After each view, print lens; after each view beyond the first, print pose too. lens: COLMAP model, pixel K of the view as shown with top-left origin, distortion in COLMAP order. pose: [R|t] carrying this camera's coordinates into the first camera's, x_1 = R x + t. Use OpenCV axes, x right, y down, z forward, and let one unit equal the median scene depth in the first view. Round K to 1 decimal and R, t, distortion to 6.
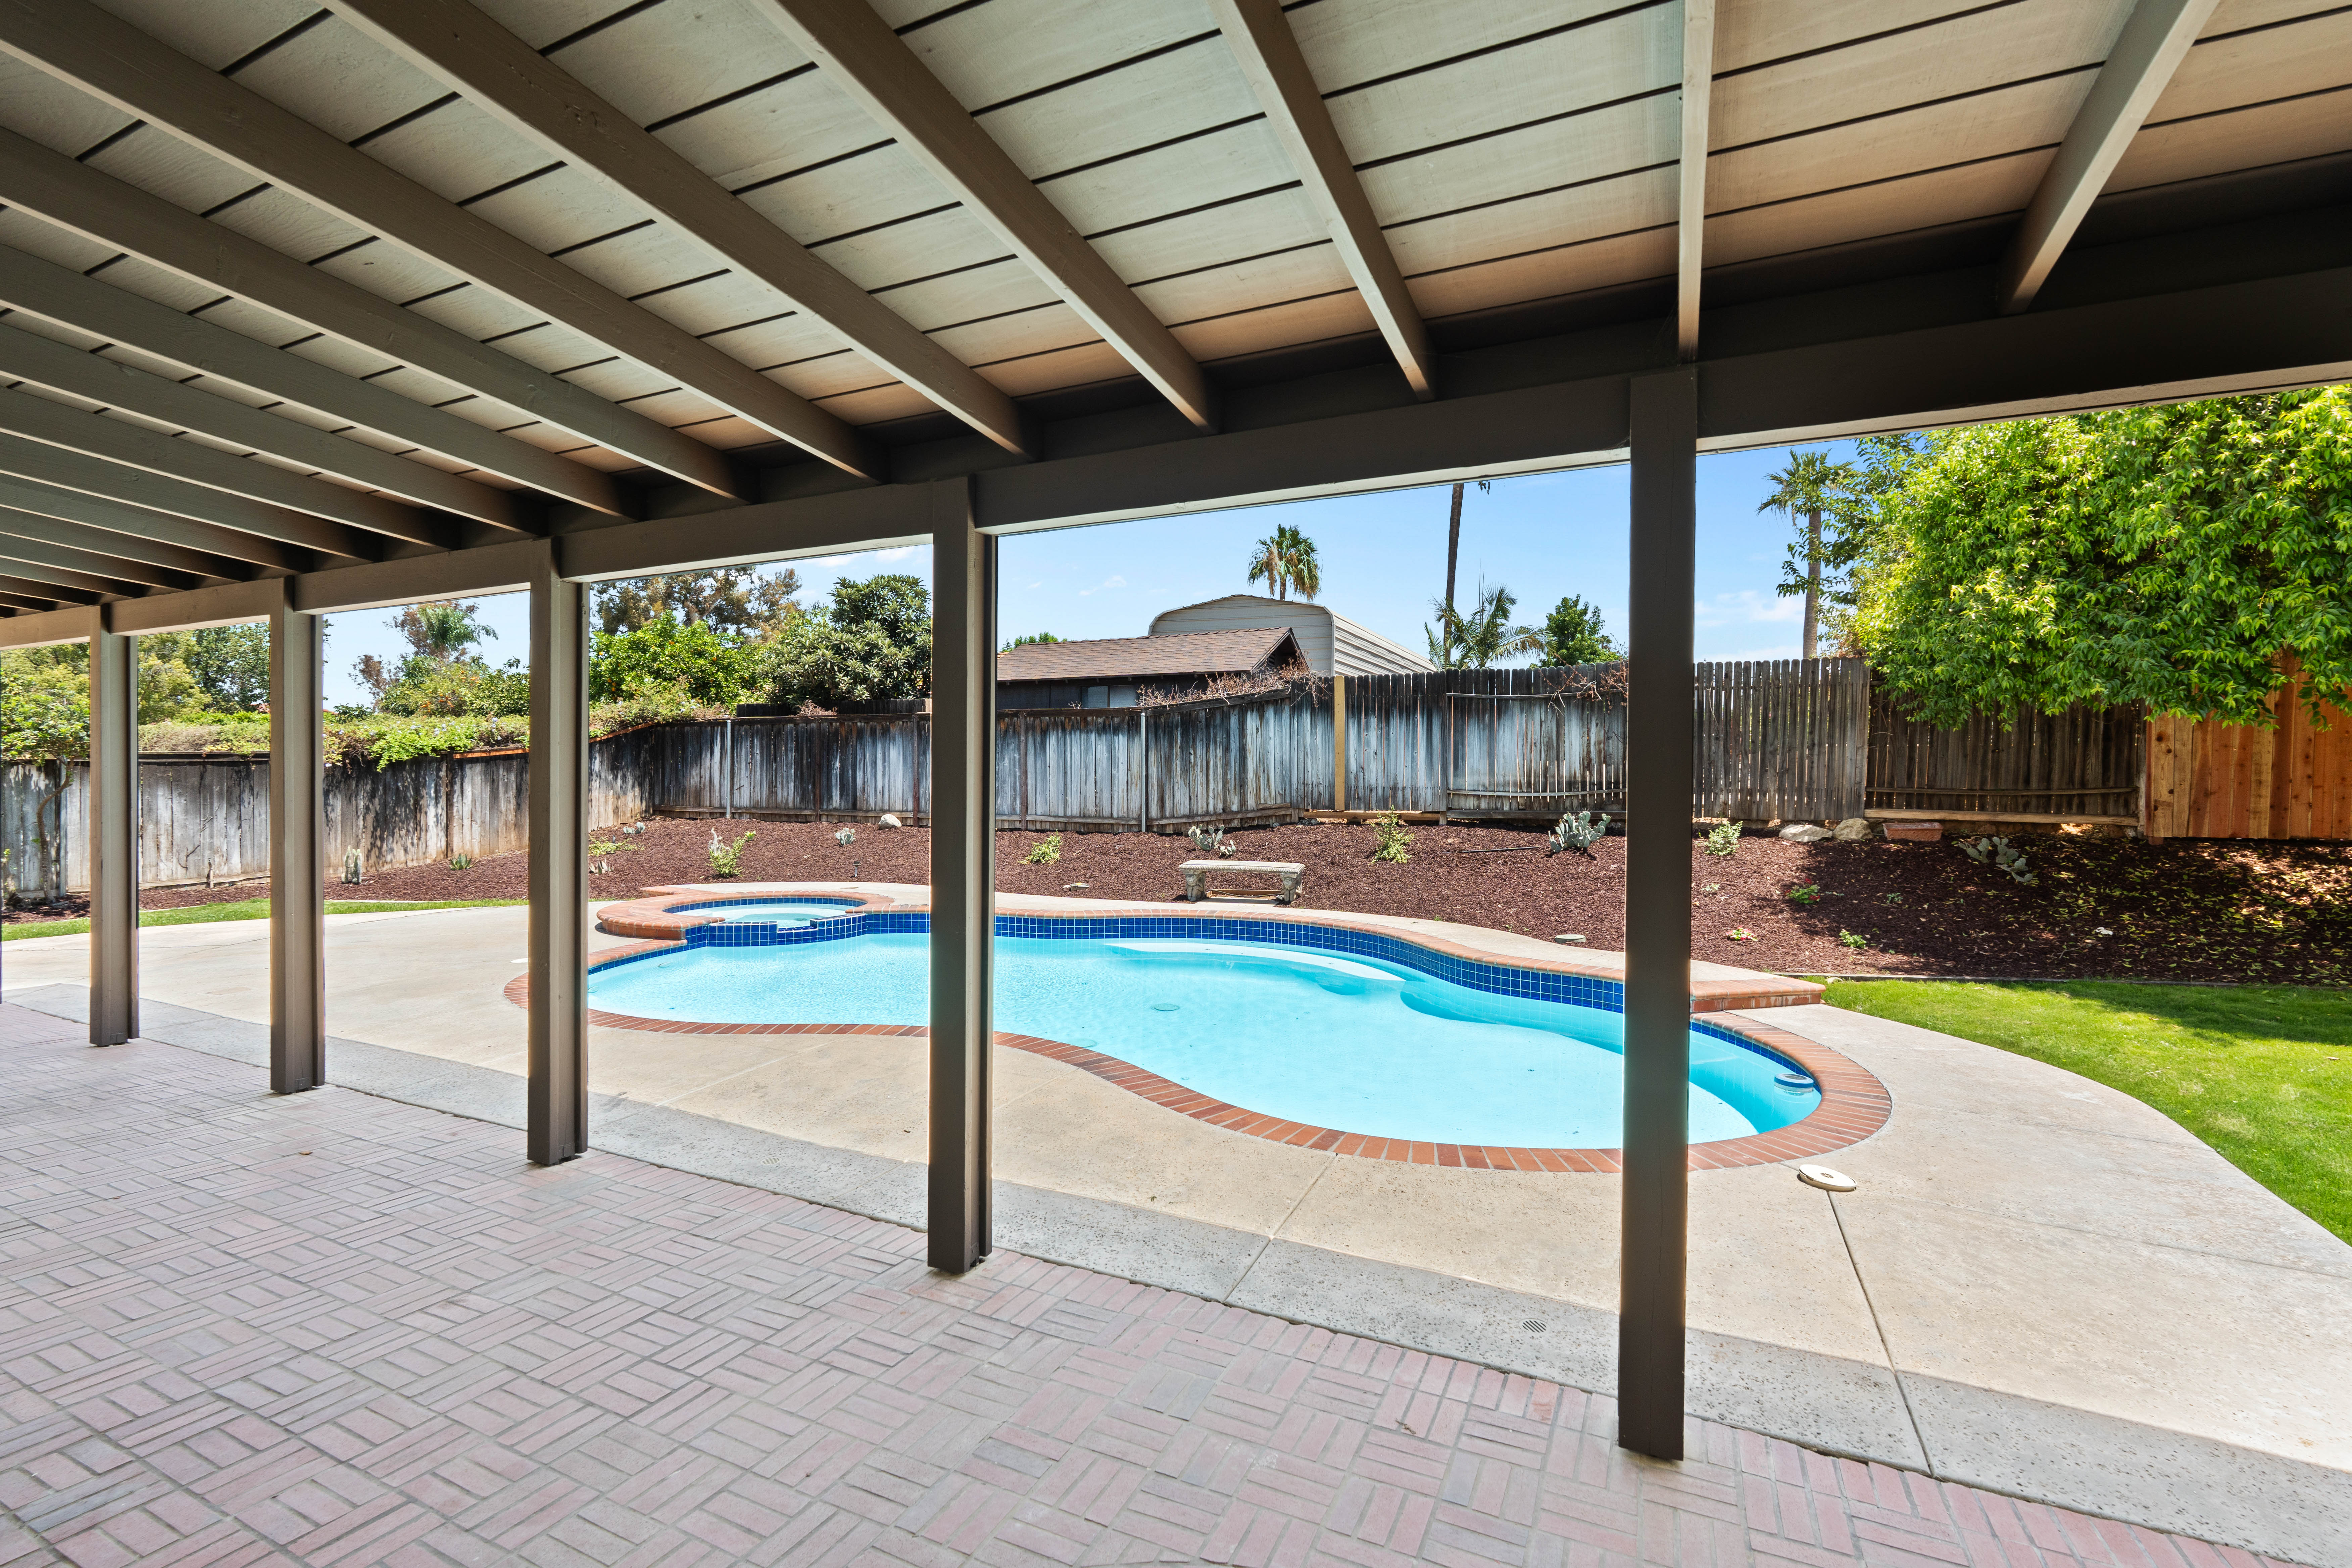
lens RADIAL K [[1047.2, 0, 1162.4], [0, 1047.2, 777.1], [0, 0, 1]] dist [-0.002797, 0.000627]
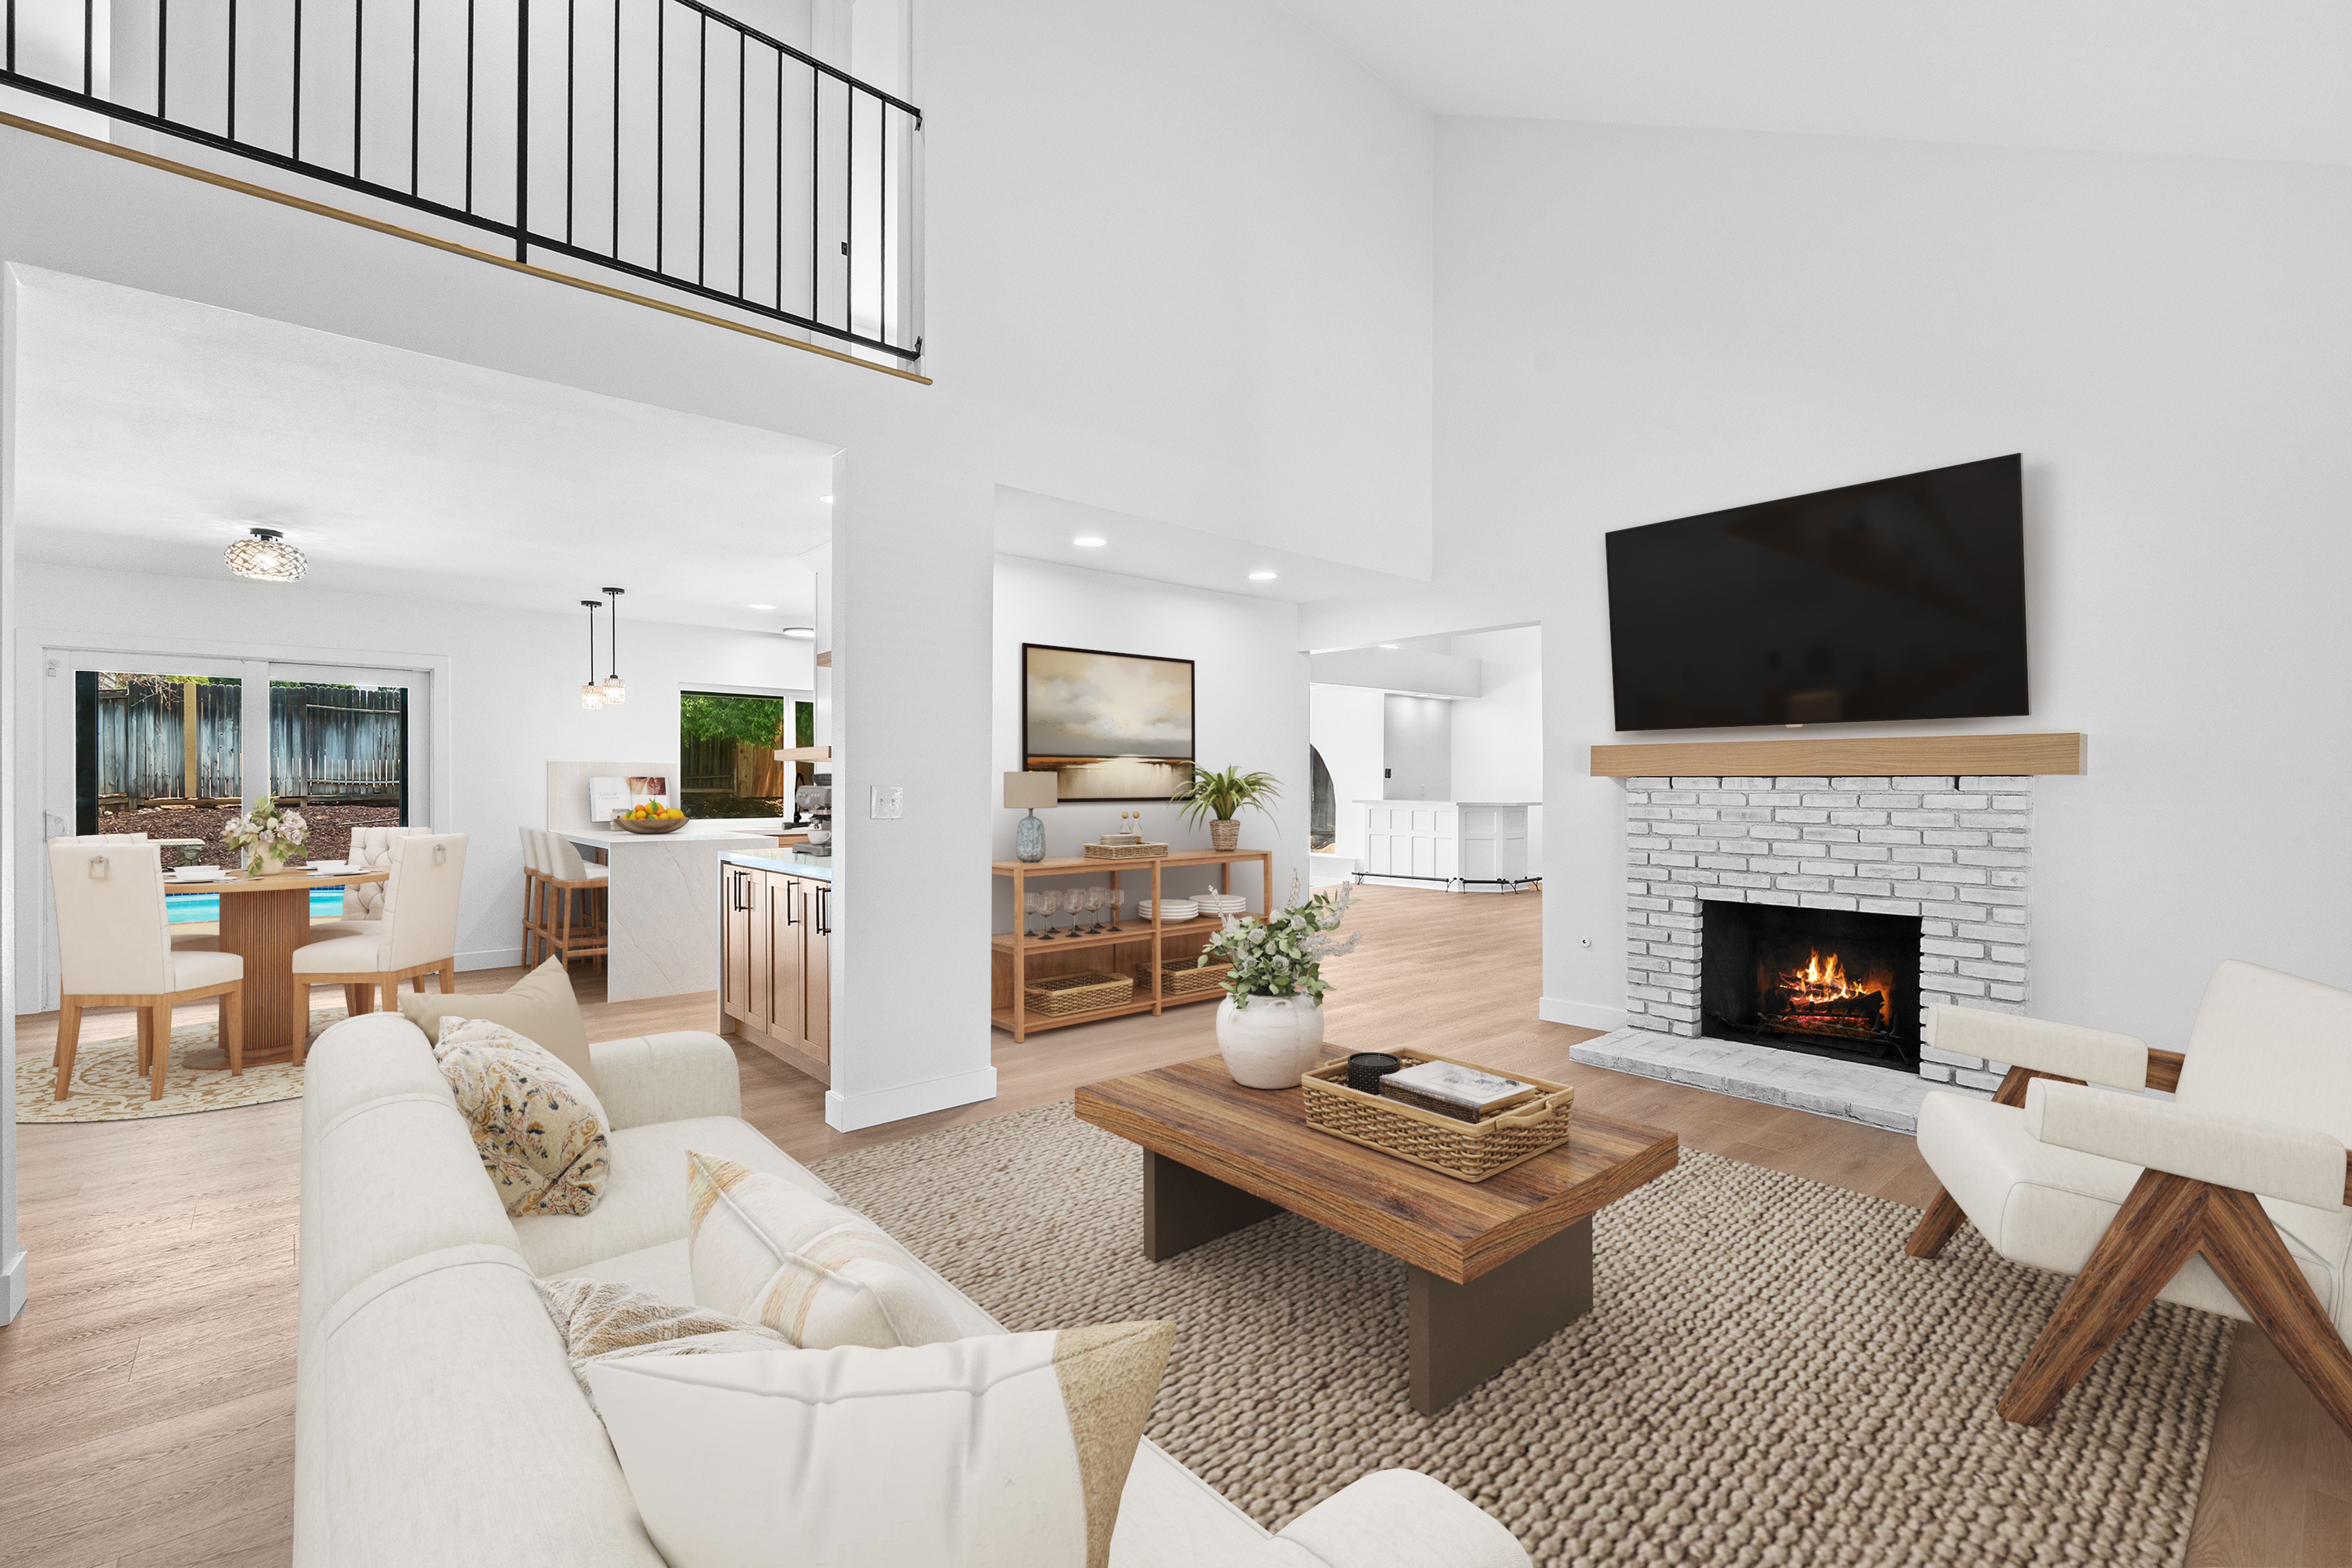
lens RADIAL K [[1047.2, 0, 1183.5], [0, 1047.2, 784.9], [0, 0, 1]] dist [-0.002797, 0.000627]
pose [[0.387154, -0.010480, 0.921955, -0.469156], [0.003718, 0.999945, 0.009806, 0.009795], [-0.922008, -0.000369, 0.387172, -0.460831]]
